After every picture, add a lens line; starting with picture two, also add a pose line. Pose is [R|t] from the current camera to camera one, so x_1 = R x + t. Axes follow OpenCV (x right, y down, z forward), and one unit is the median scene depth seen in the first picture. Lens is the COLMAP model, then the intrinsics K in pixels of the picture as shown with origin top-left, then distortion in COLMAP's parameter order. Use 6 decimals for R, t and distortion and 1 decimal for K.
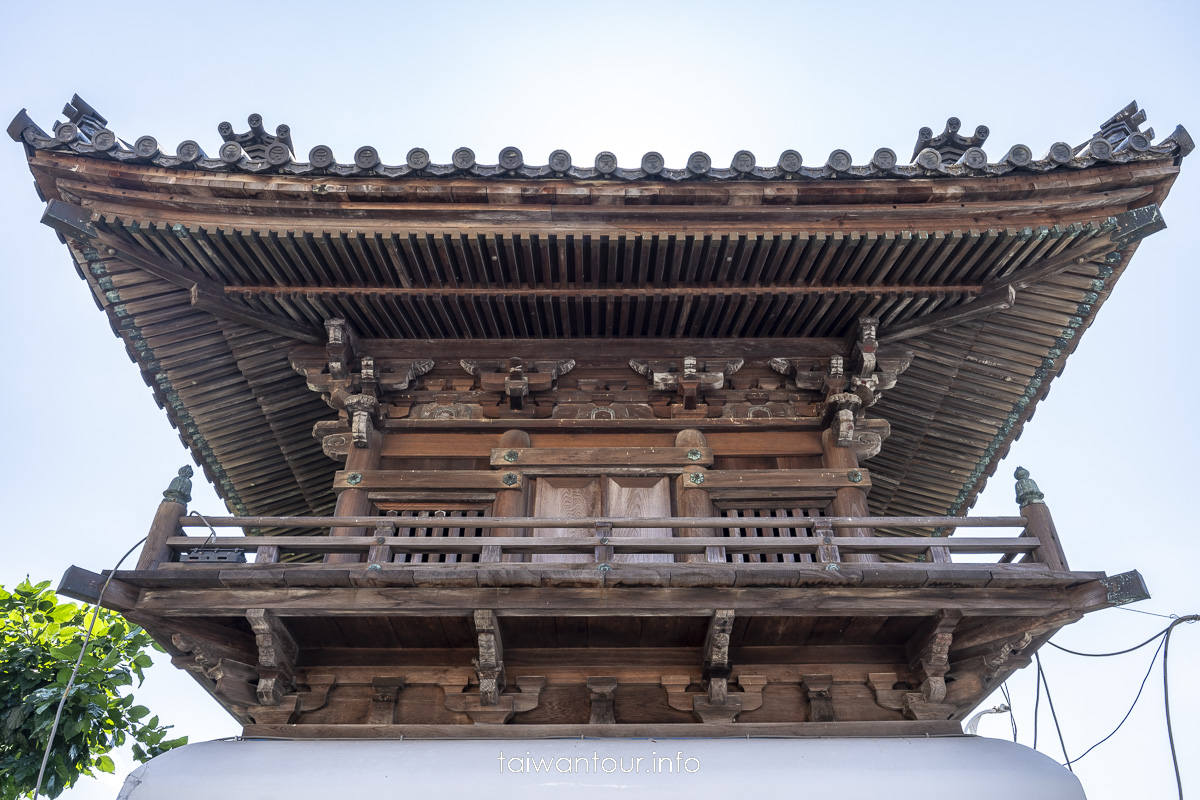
lens RADIAL K [[839.3, 0, 600.7], [0, 839.3, 397.9], [0, 0, 1]] dist [0.002793, -0.002183]
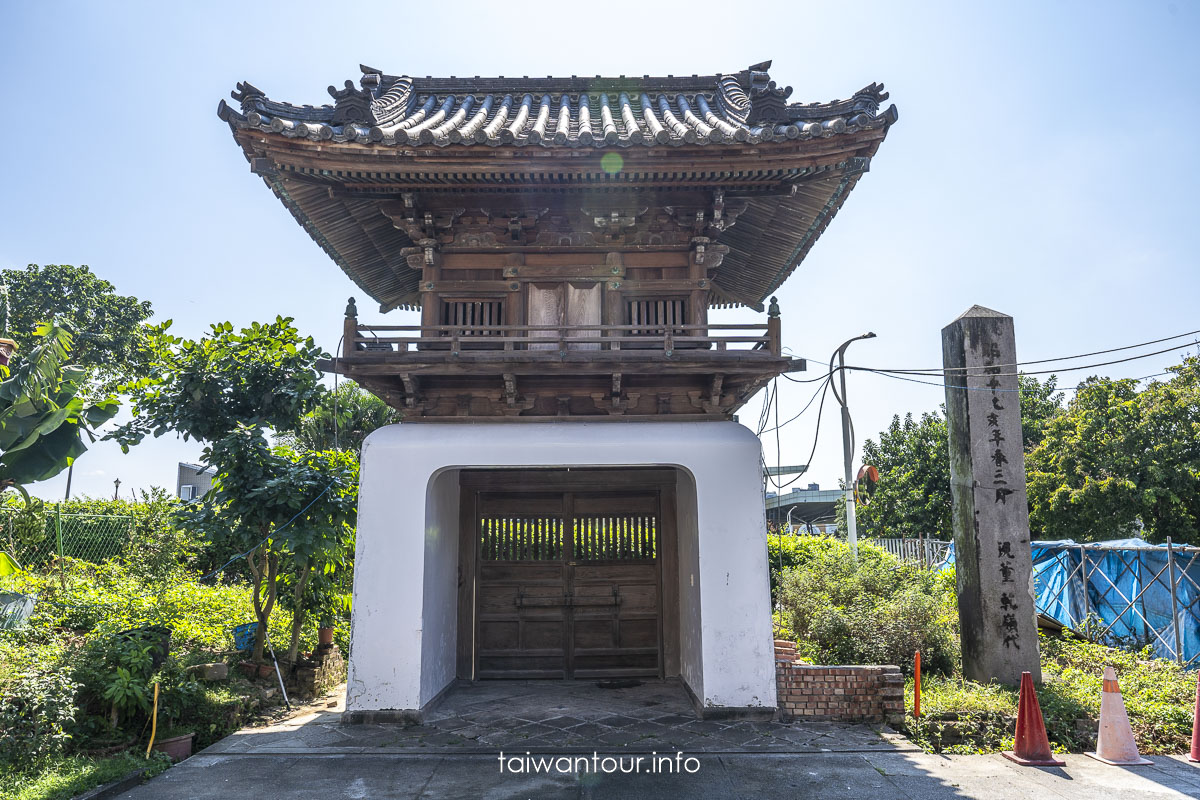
lens RADIAL K [[839.3, 0, 599.7], [0, 839.3, 403.0], [0, 0, 1]] dist [0.002793, -0.002183]
pose [[0.999996, -0.002598, 0.000736, 0.085853], [0.001916, 0.874640, 0.484768, -0.634812], [-0.001903, -0.484765, 0.874642, -0.818711]]
